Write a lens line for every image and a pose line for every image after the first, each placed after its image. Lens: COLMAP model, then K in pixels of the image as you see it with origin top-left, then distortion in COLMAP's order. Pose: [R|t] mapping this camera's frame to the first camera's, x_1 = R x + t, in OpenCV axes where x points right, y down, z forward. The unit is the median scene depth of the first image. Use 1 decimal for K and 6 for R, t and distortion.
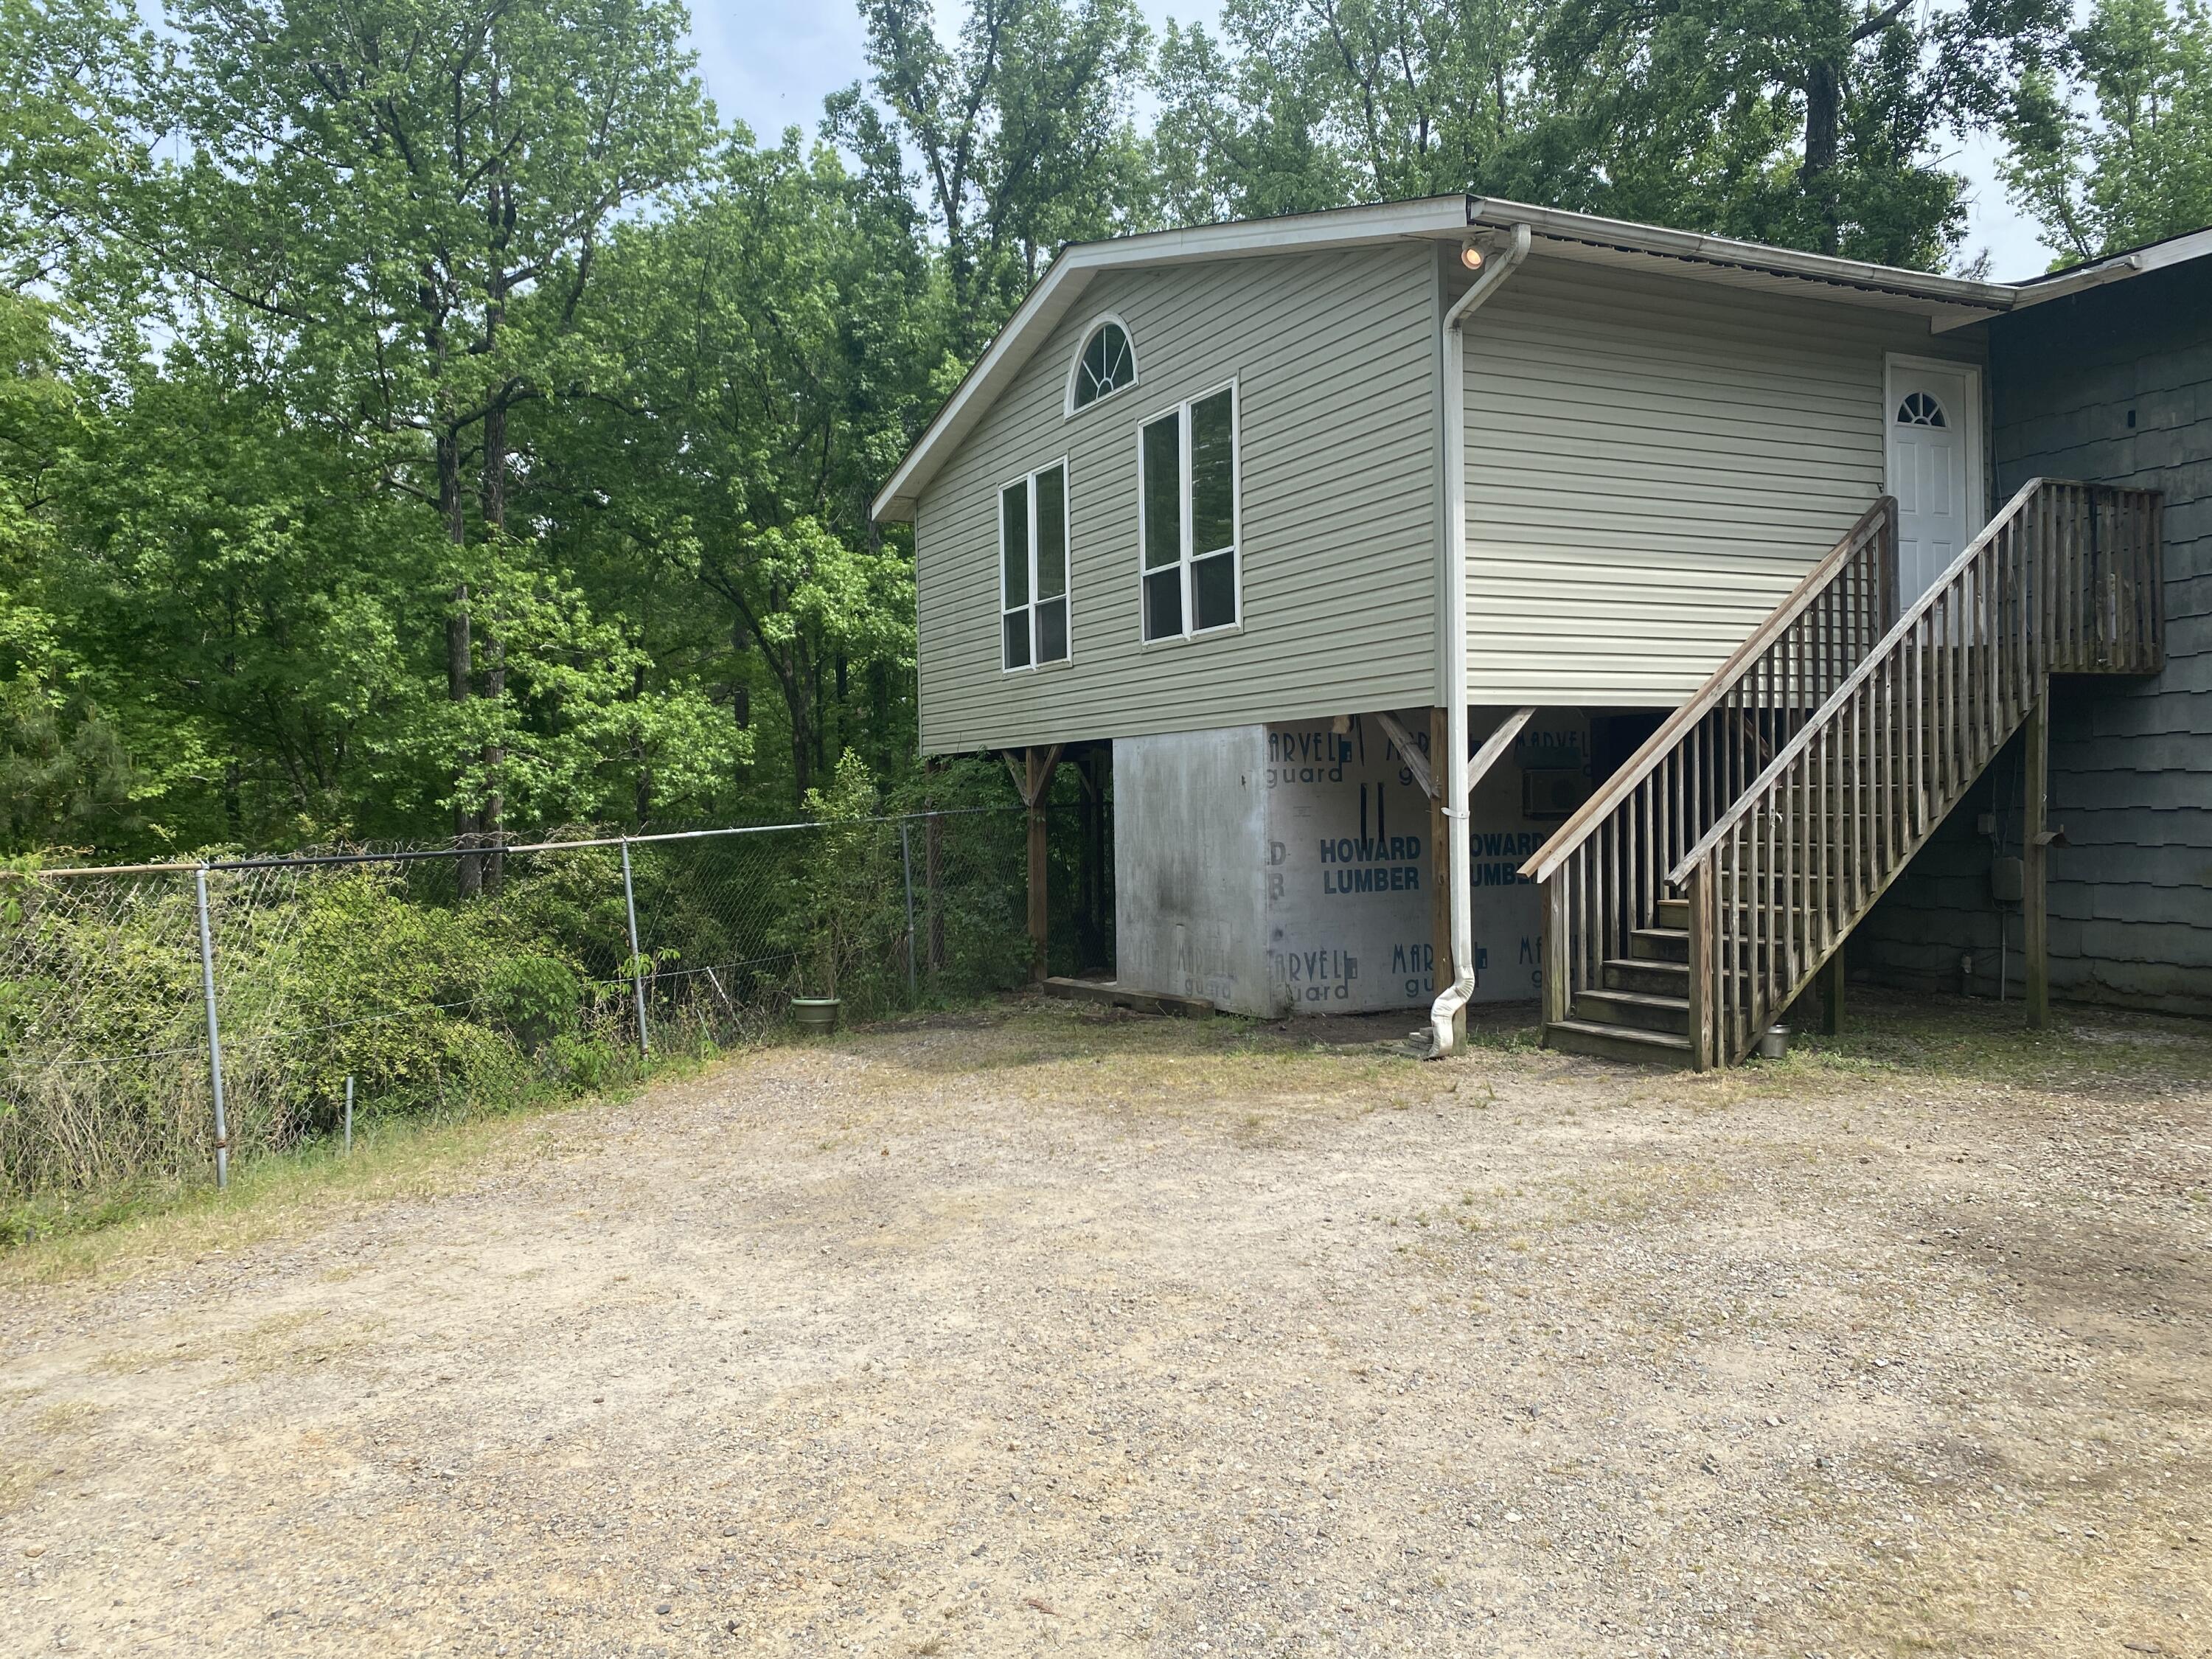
lens RADIAL K [[1667.5, 0, 1094.5], [0, 1667.5, 813.8], [0, 0, 1]] dist [0.057483, -0.060895]
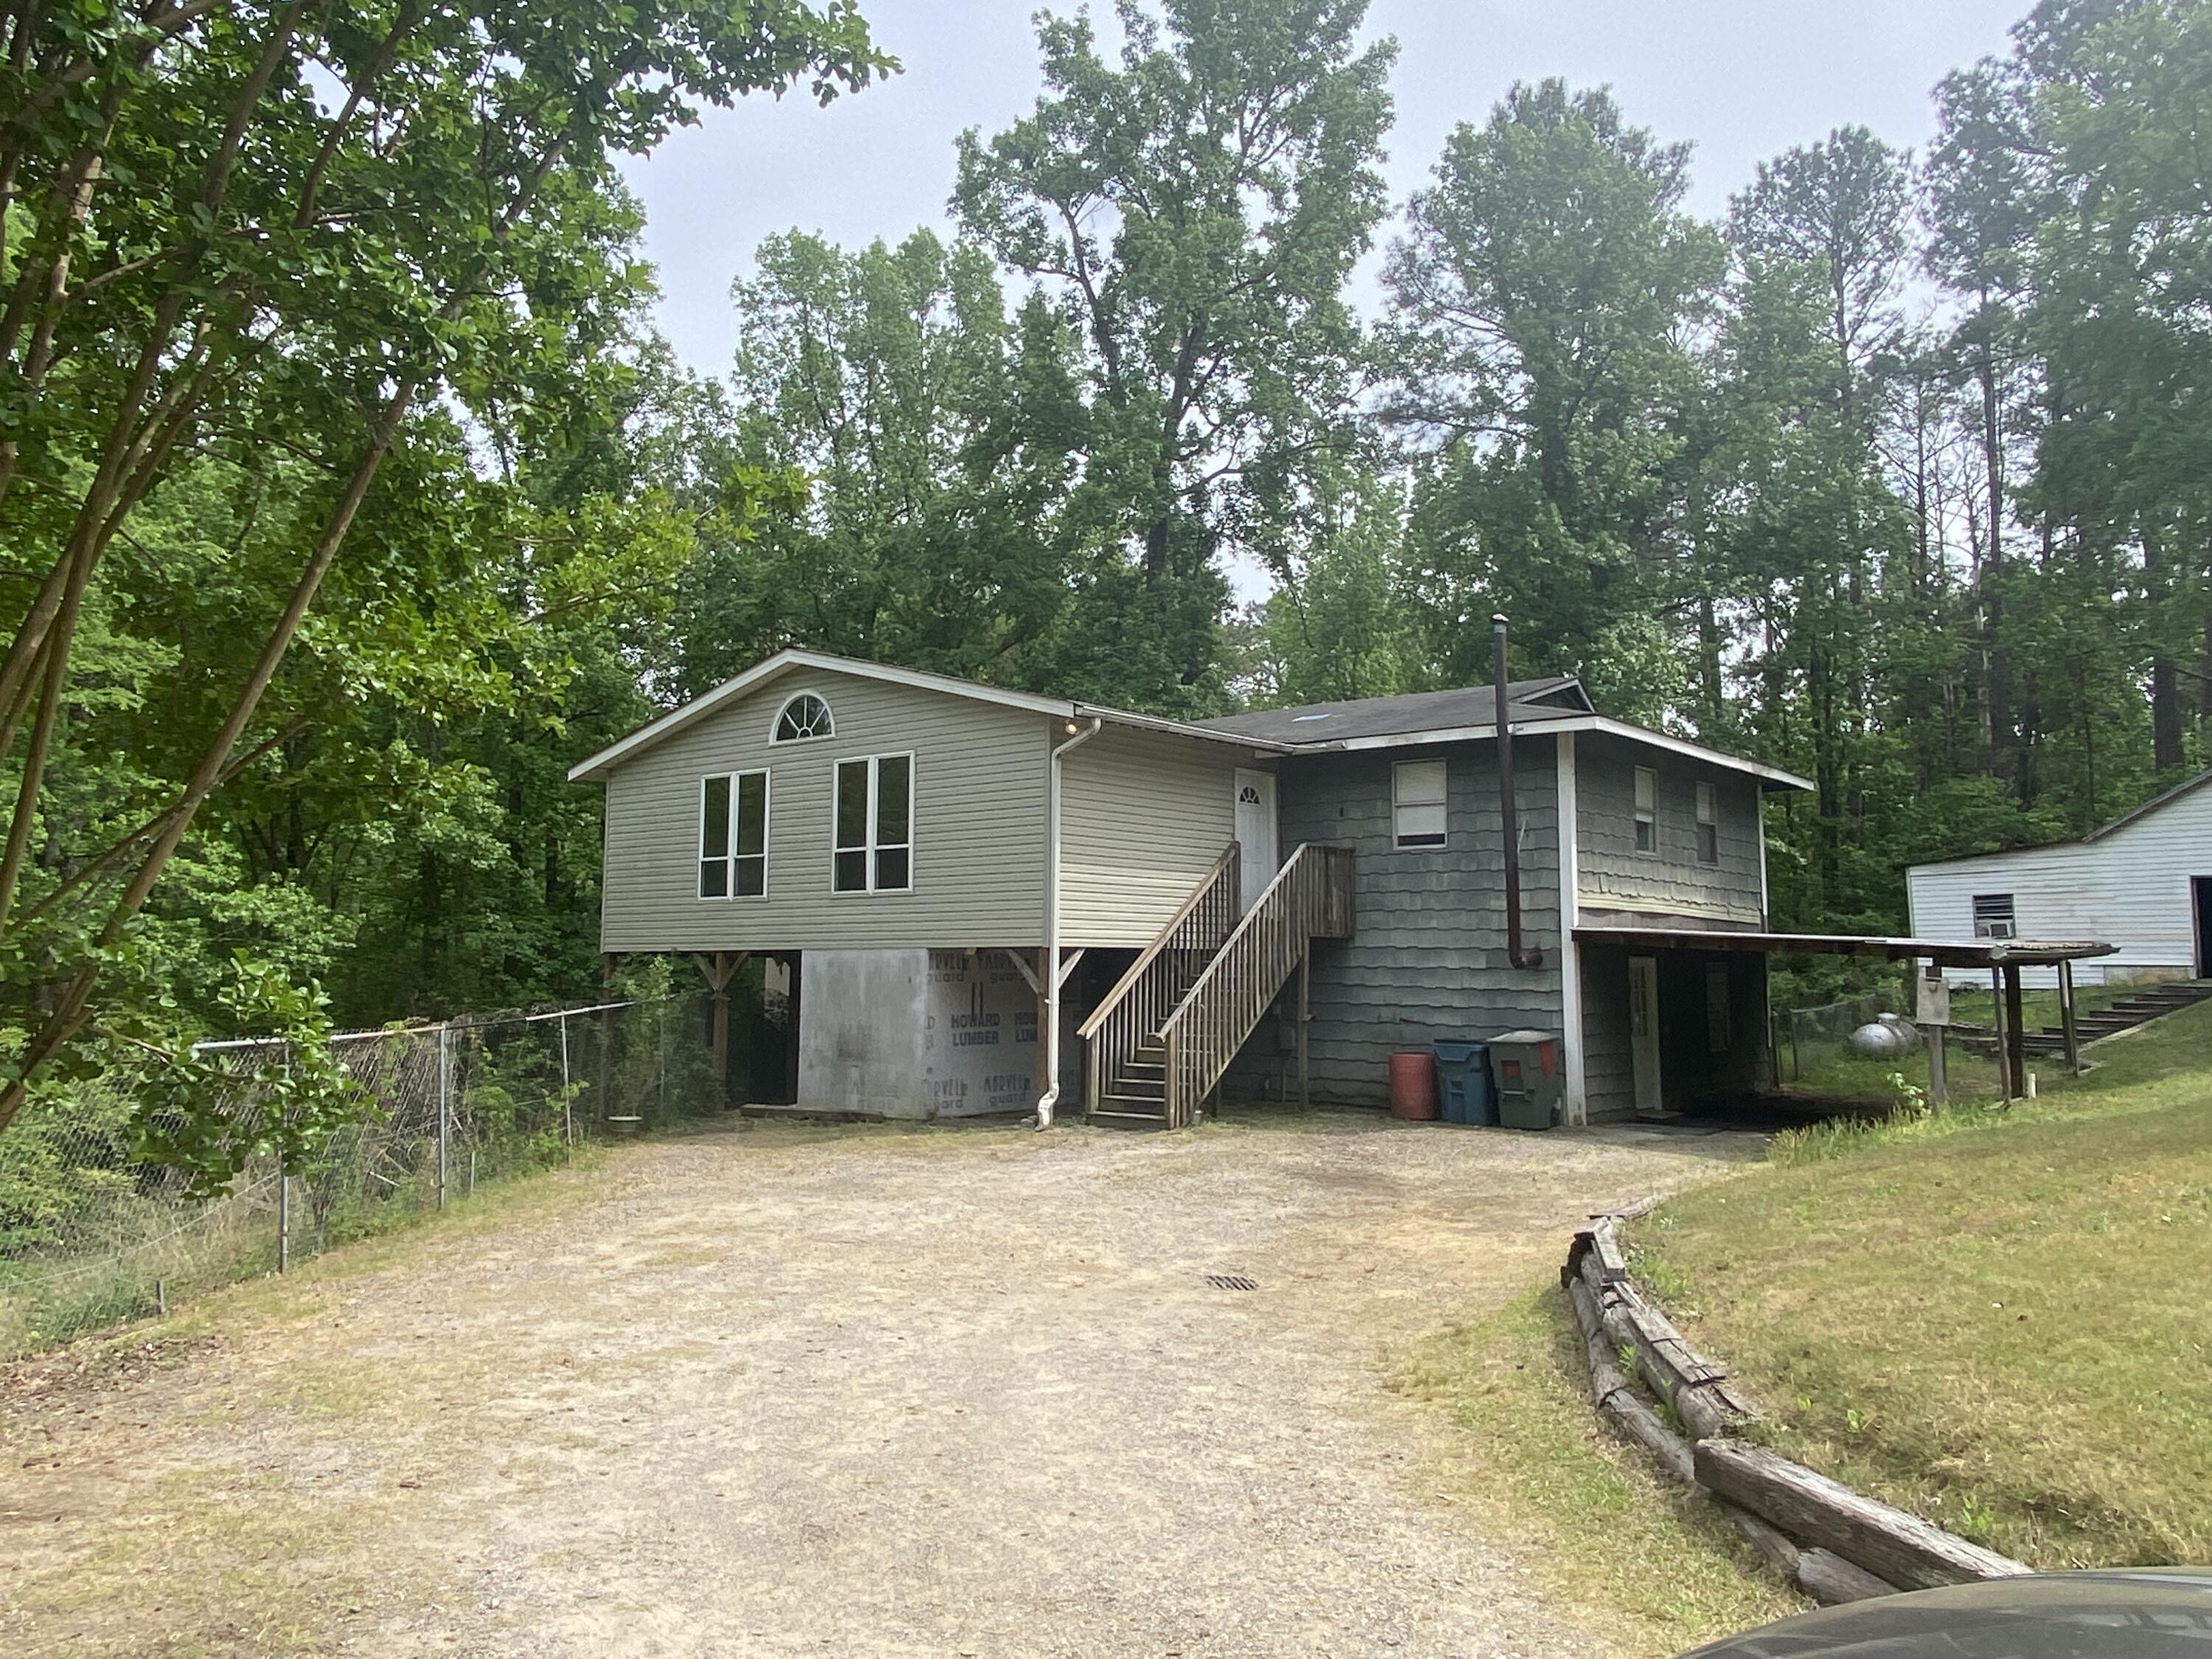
lens RADIAL K [[1596.3, 0, 1099.9], [0, 1596.3, 814.7], [0, 0, 1]] dist [0.088847, -0.121129]
pose [[0.913947, 0.061070, 0.401212, -0.413066], [-0.018015, 0.993744, -0.110223, -0.011453], [-0.405433, 0.093510, 0.909329, -0.614783]]
